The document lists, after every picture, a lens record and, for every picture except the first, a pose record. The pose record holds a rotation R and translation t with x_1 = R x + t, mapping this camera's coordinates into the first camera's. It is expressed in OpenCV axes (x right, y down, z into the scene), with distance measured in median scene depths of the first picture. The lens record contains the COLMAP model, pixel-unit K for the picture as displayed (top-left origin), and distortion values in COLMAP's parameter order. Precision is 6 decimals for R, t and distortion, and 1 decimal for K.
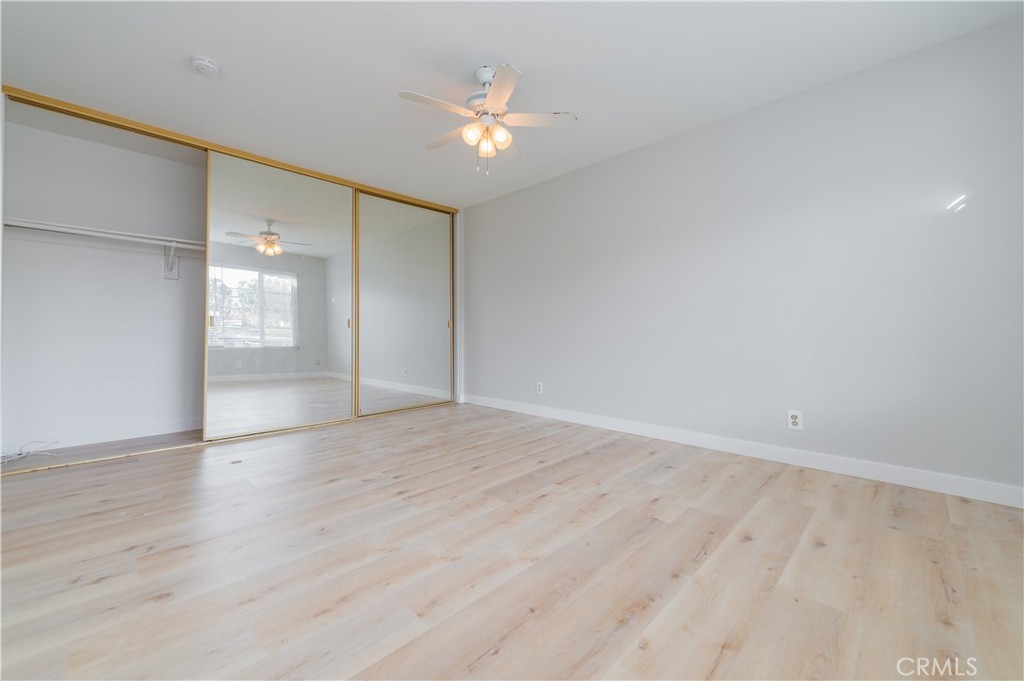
lens RADIAL K [[403.3, 0, 511.5], [0, 403.3, 335.2], [0, 0, 1]] dist [0.012689, -0.003333]
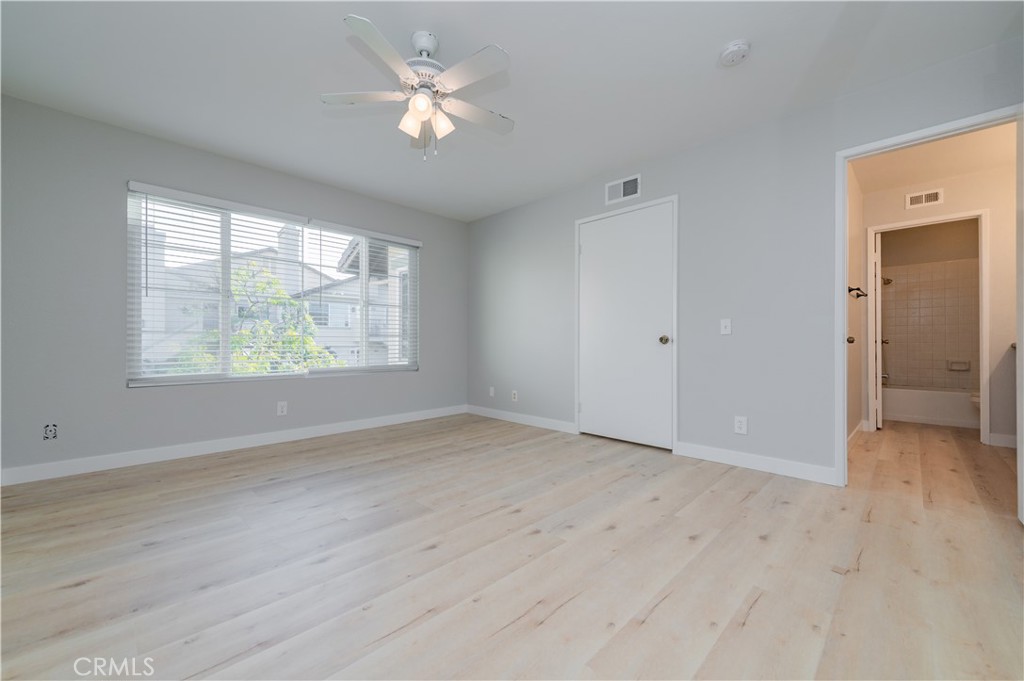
lens RADIAL K [[403.3, 0, 509.9], [0, 403.3, 344.1], [0, 0, 1]] dist [0.012689, -0.003333]
pose [[-0.999955, 0.001627, 0.009399, -0.284802], [0.001652, 0.999995, 0.002597, -0.015093], [-0.009395, 0.002612, -0.999952, 2.120335]]
